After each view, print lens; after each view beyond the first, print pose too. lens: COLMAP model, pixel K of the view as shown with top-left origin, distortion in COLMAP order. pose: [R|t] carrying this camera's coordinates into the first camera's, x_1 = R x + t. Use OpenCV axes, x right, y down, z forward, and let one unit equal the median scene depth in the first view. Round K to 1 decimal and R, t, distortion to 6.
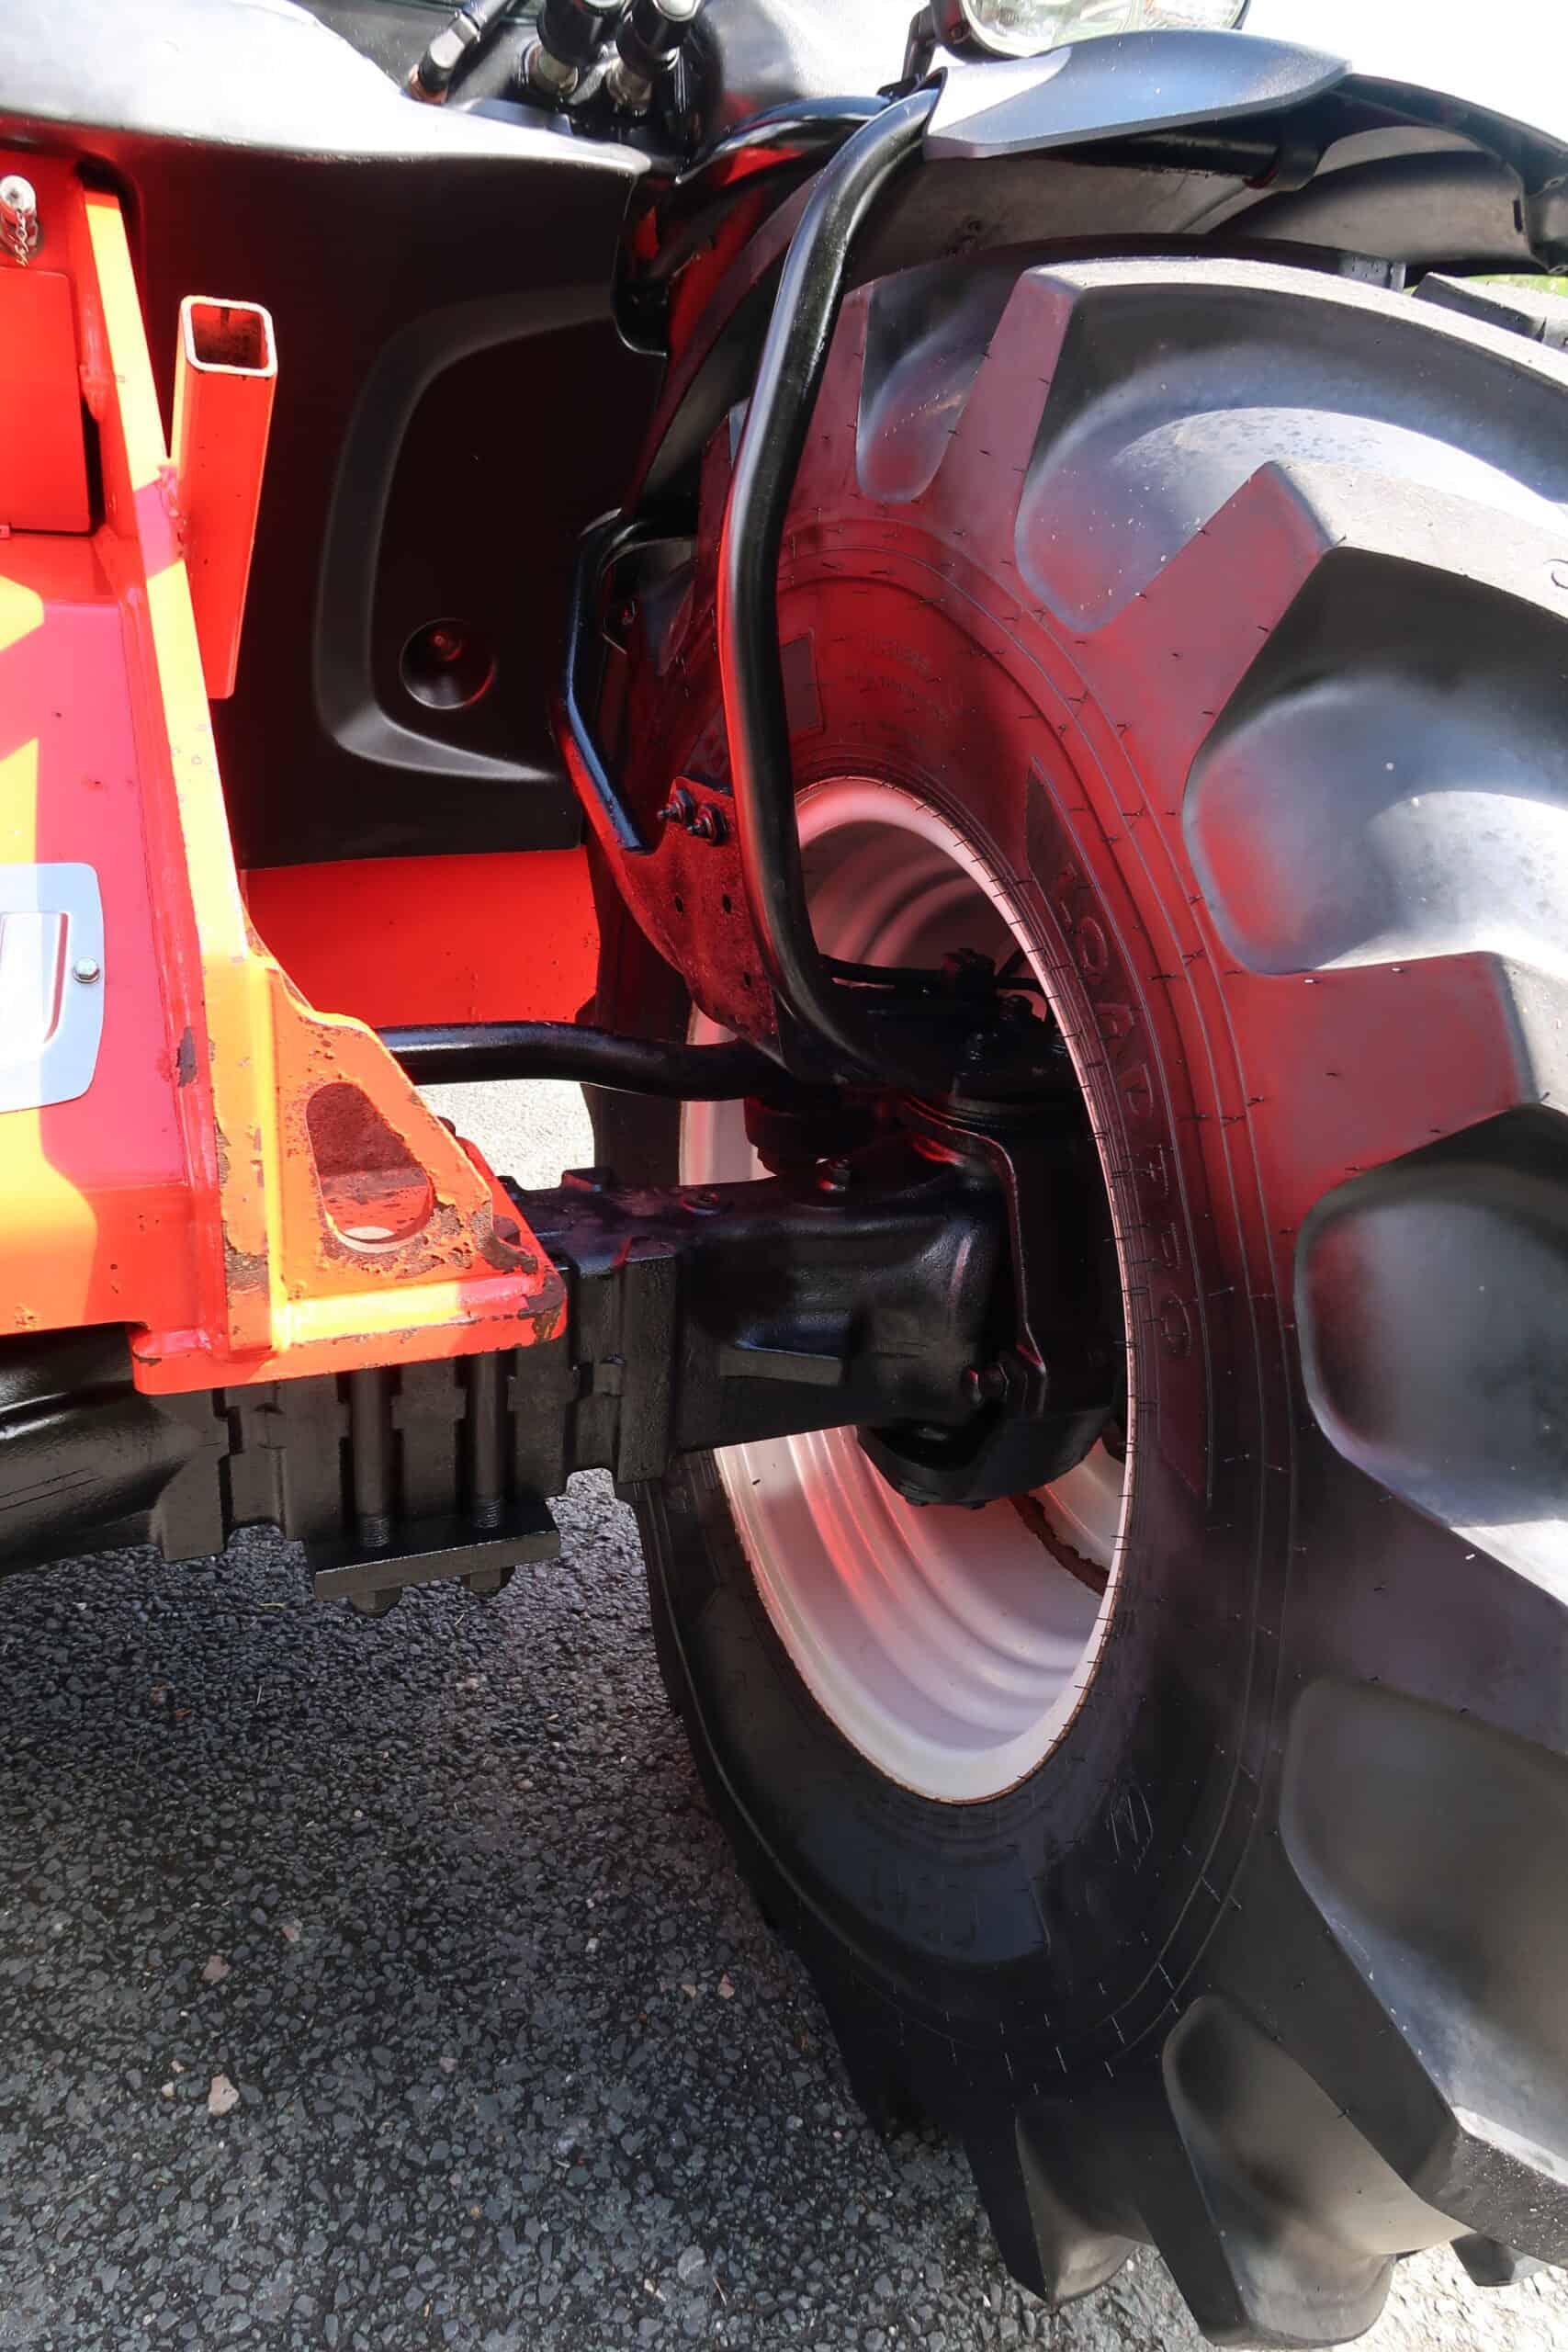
lens RADIAL K [[1618.2, 0, 791.3], [0, 1618.2, 1174.1], [0, 0, 1]] dist [-0.027305, 0.004422]
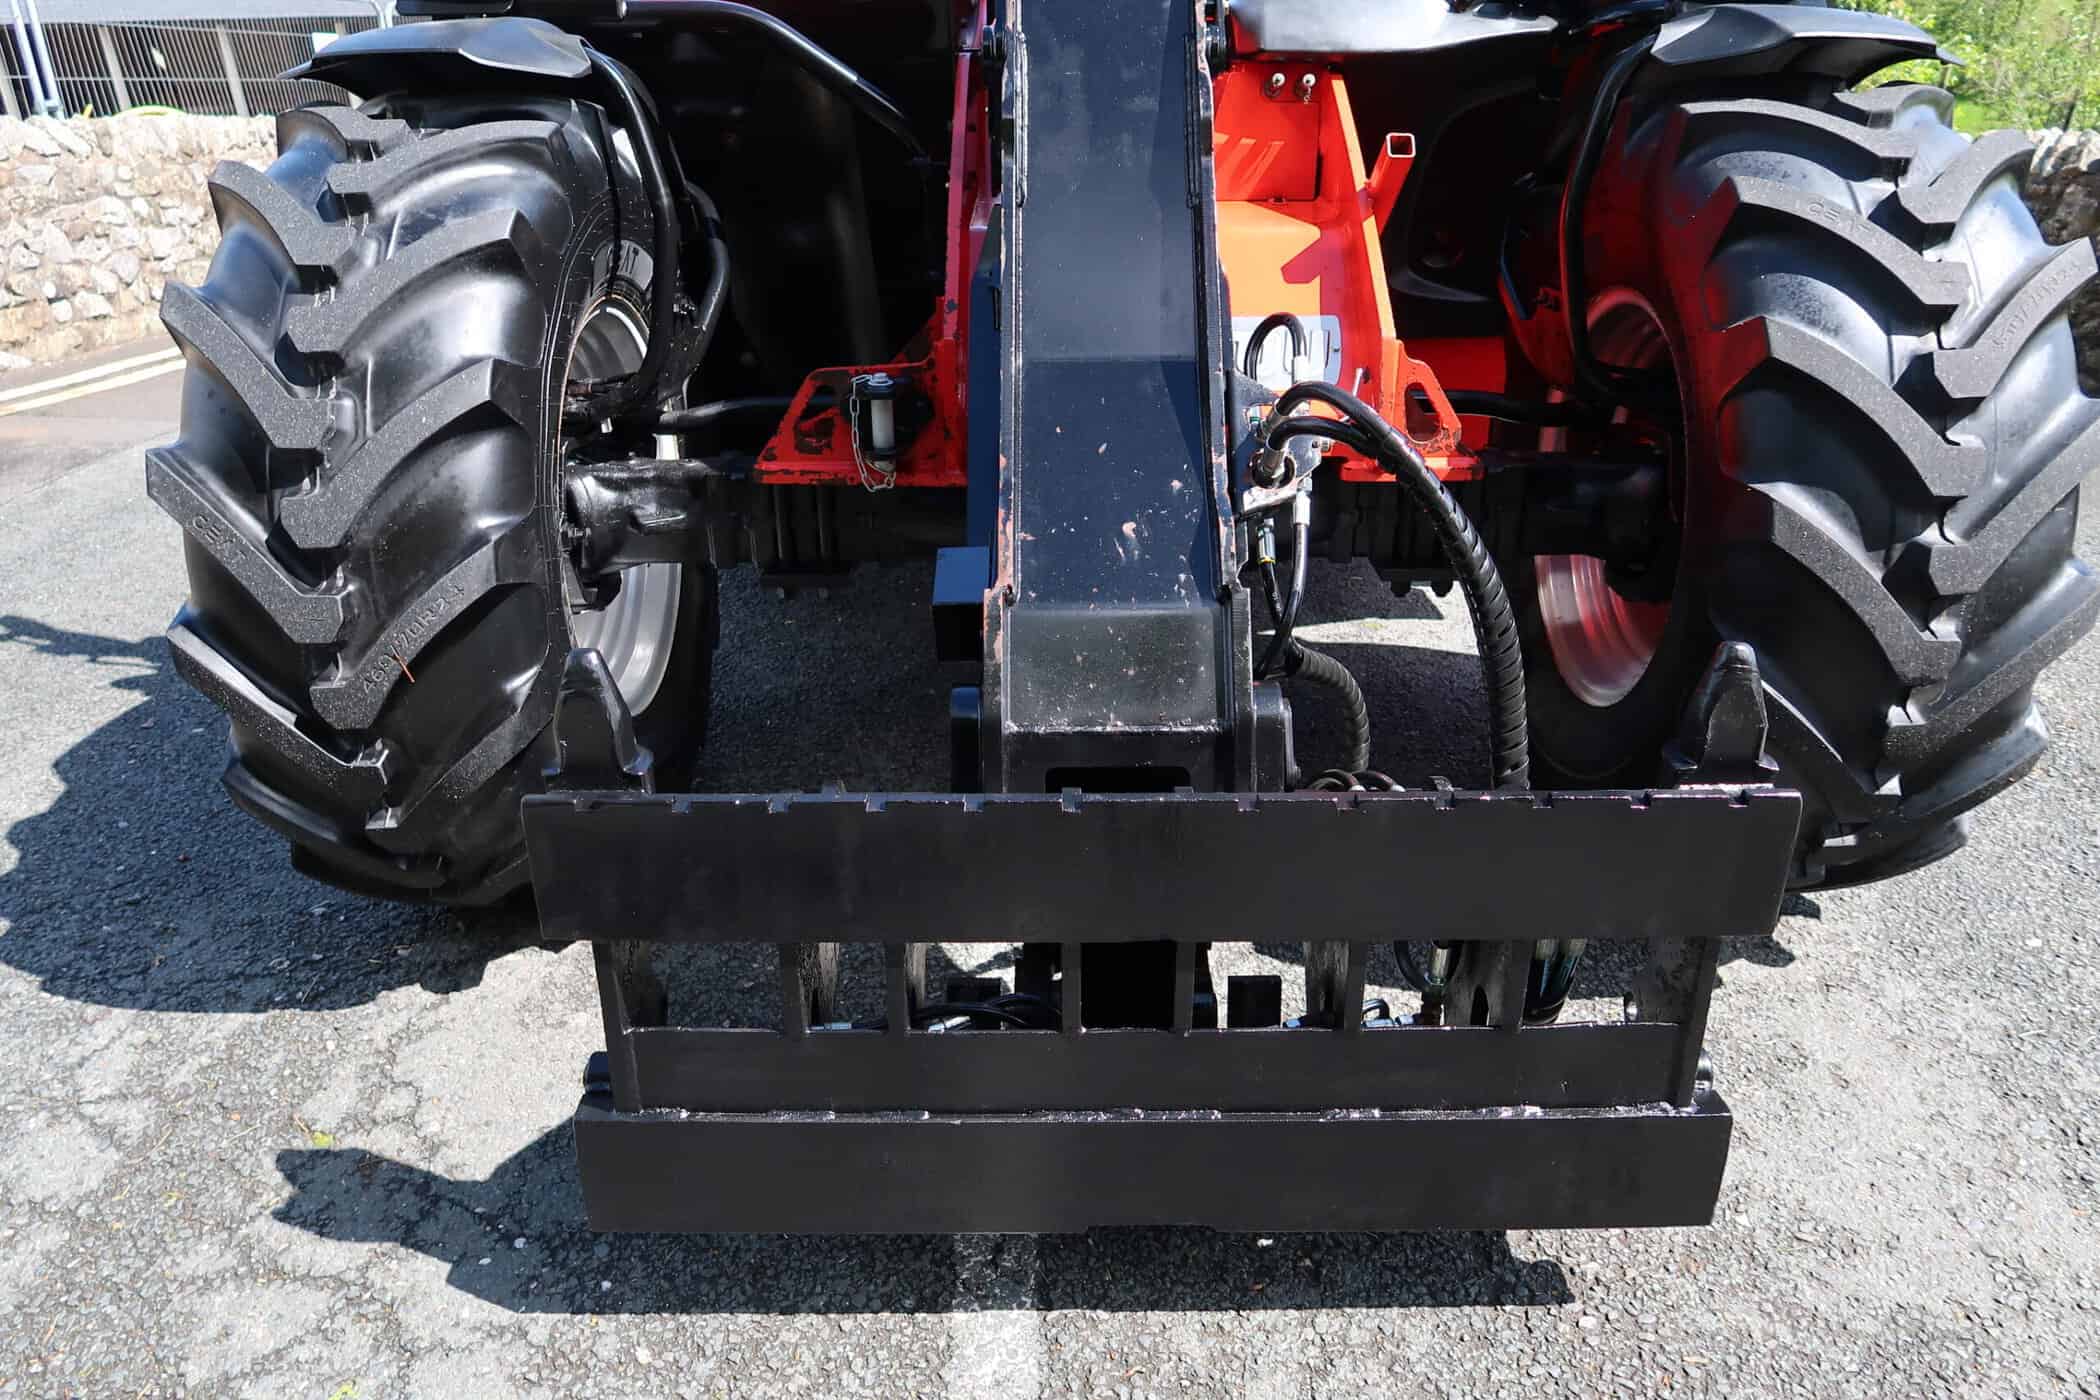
lens RADIAL K [[1445.0, 0, 1049.7], [0, 1445.0, 691.7], [0, 0, 1]] dist [-0.027305, 0.004422]
pose [[0.911823, 0.082735, -0.402162, 0.196949], [-0.085135, 0.996298, 0.011936, 0.458233], [0.401661, 0.023354, 0.915491, -1.470807]]
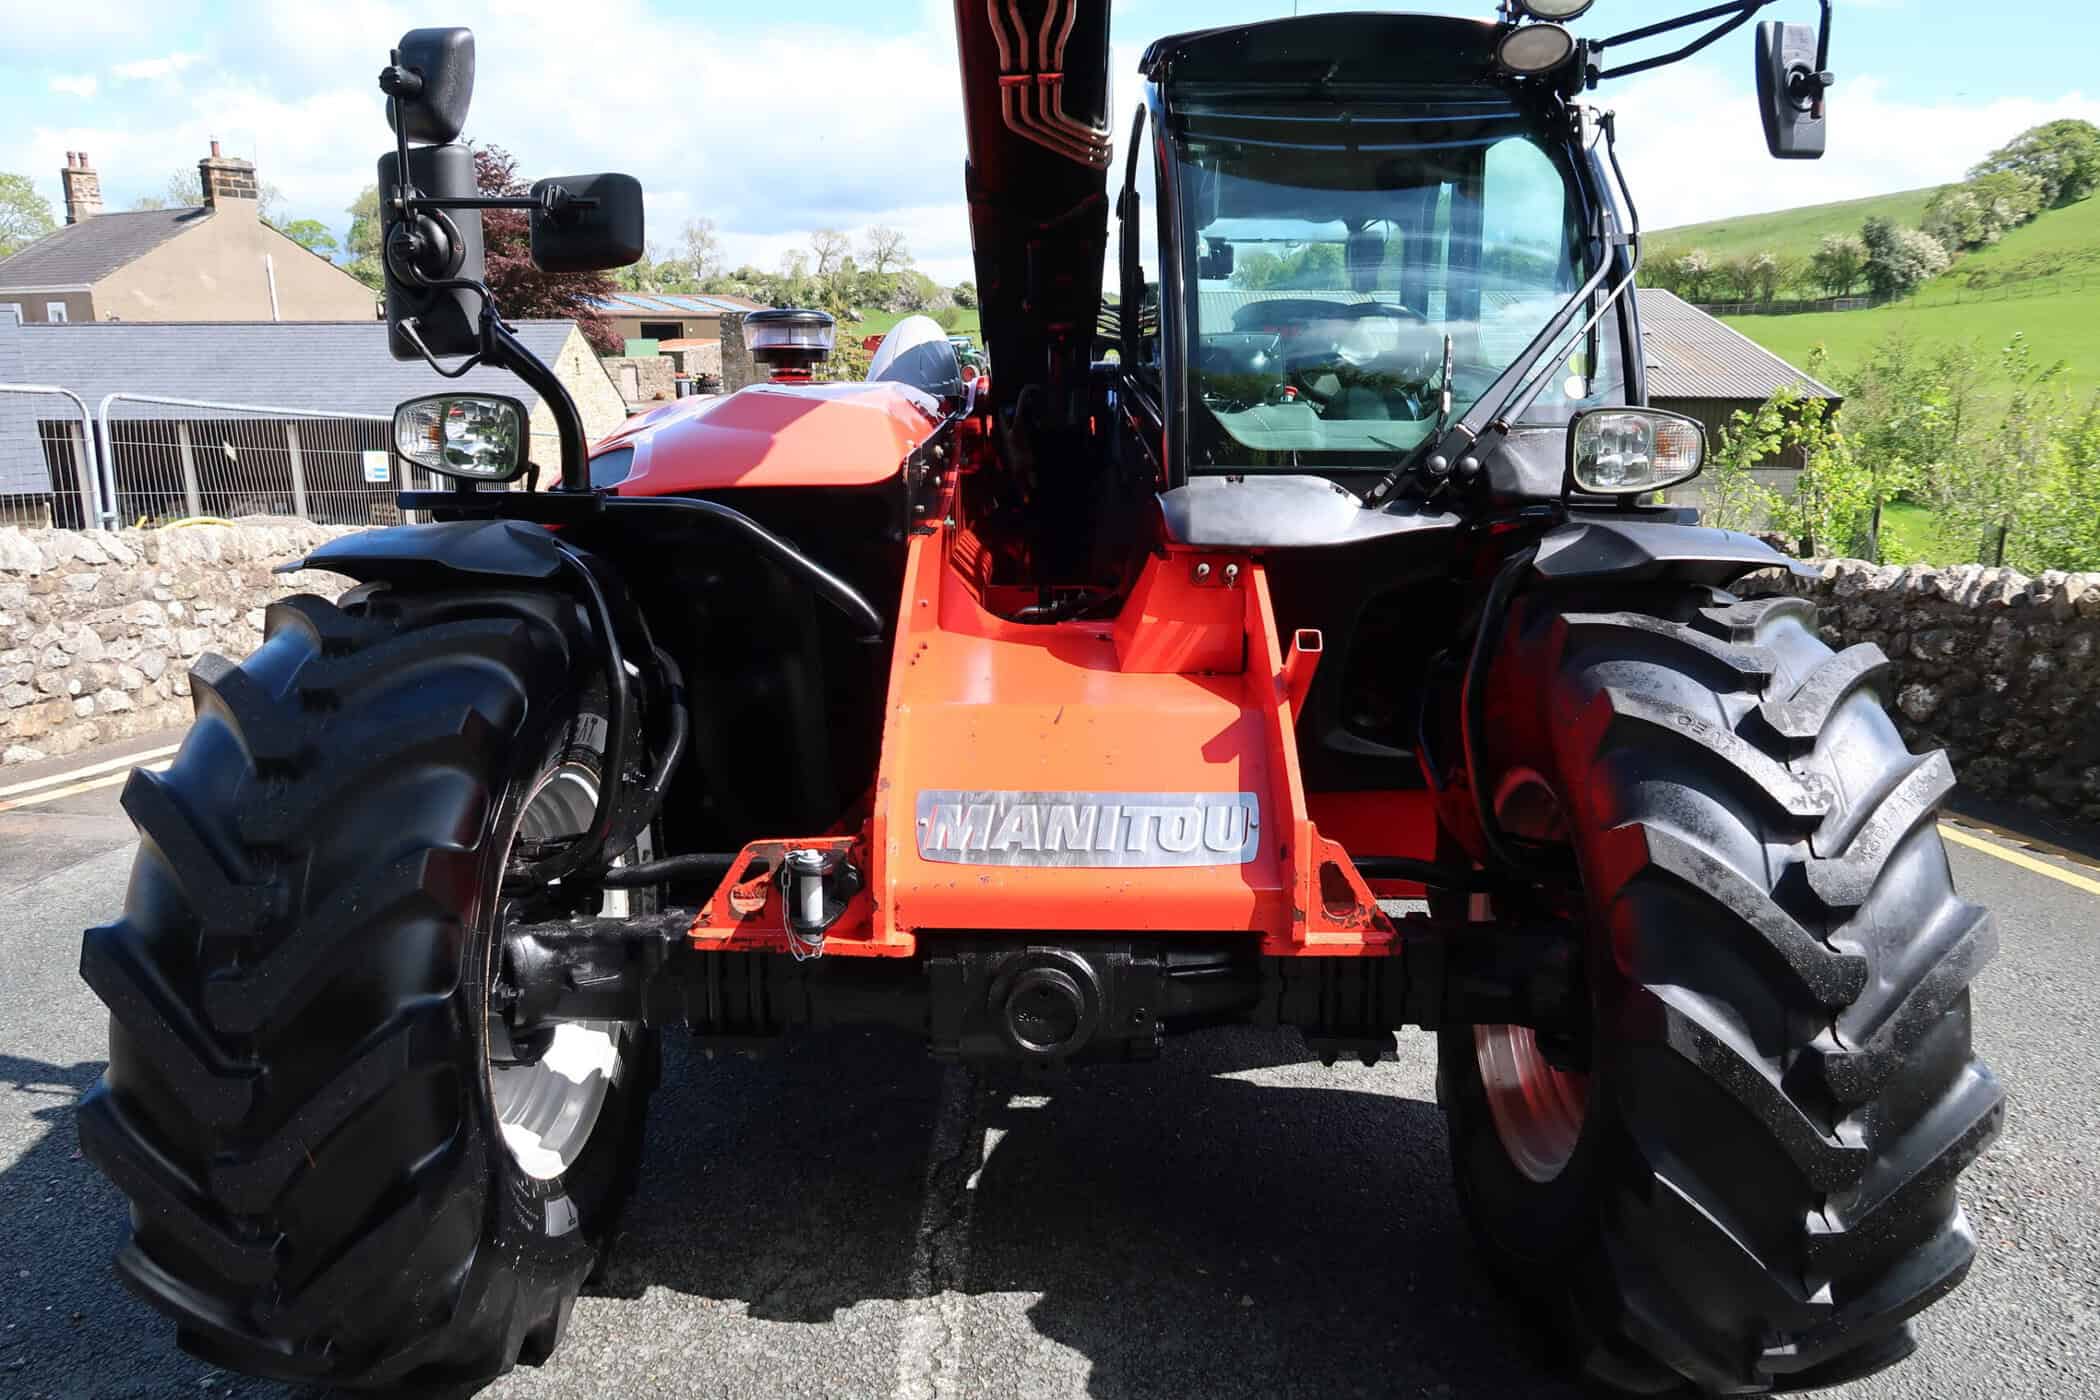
lens RADIAL K [[1445.0, 0, 1048.3], [0, 1445.0, 690.1], [0, 0, 1]] dist [-0.027305, 0.004422]
pose [[0.909287, -0.010431, -0.416039, 0.333195], [-0.098687, 0.965768, -0.239901, 0.292985], [0.404300, 0.259197, 0.877131, -1.495936]]
